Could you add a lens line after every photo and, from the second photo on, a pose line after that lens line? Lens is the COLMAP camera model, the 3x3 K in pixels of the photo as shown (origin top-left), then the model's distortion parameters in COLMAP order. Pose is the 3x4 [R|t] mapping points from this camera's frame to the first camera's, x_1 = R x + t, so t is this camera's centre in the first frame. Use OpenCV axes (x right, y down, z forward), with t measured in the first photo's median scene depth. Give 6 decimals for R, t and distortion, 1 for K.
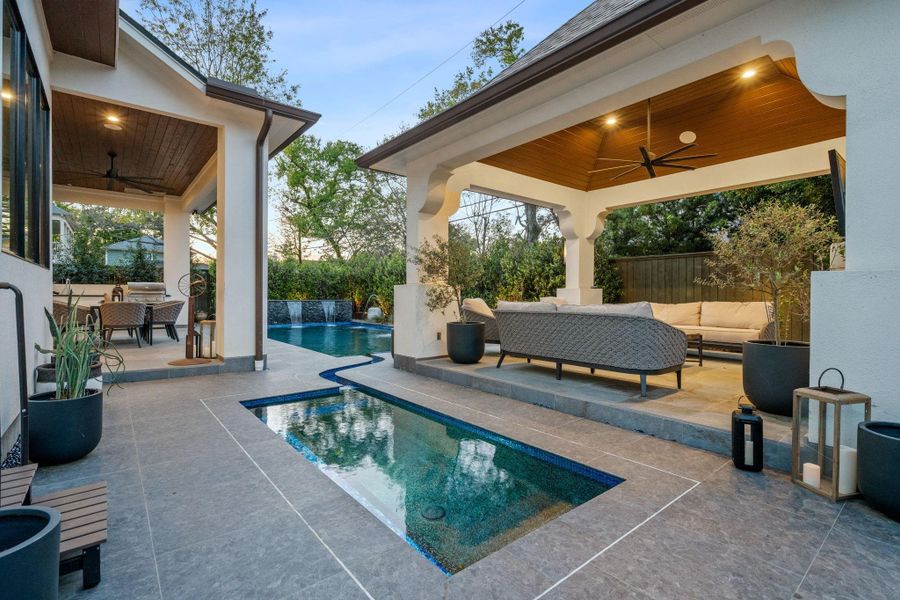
lens RADIAL K [[421.2, 0, 450.0], [0, 421.2, 300.0], [0, 0, 1]] dist [0.001157, 0.000262]
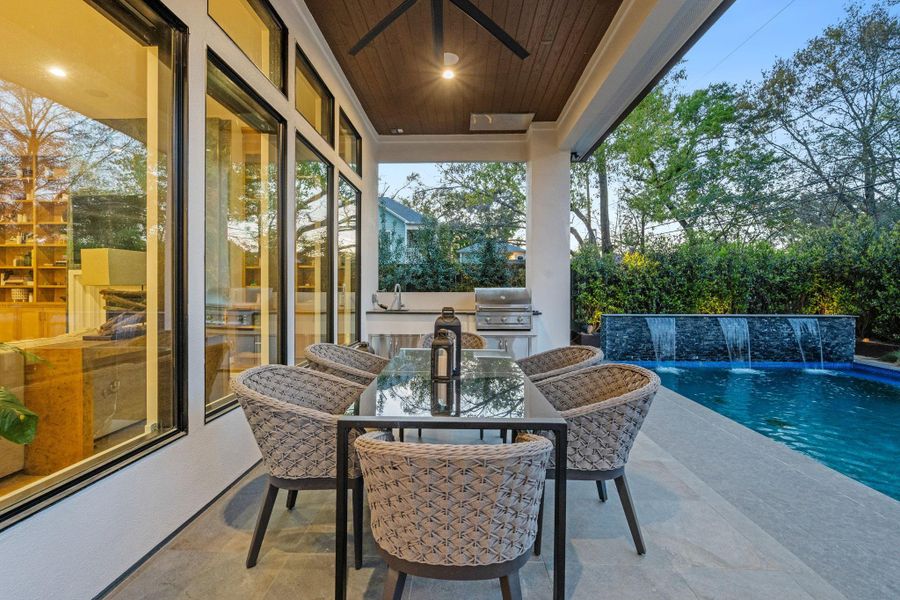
lens RADIAL K [[357.5, 0, 450.8], [0, 357.5, 297.3], [0, 0, 1]] dist [0.000477, 0.000261]
pose [[0.752107, 0.011166, -0.658947, -0.184898], [-0.002823, 0.999902, 0.013721, -0.014399], [0.659035, -0.008459, 0.752064, 0.242511]]
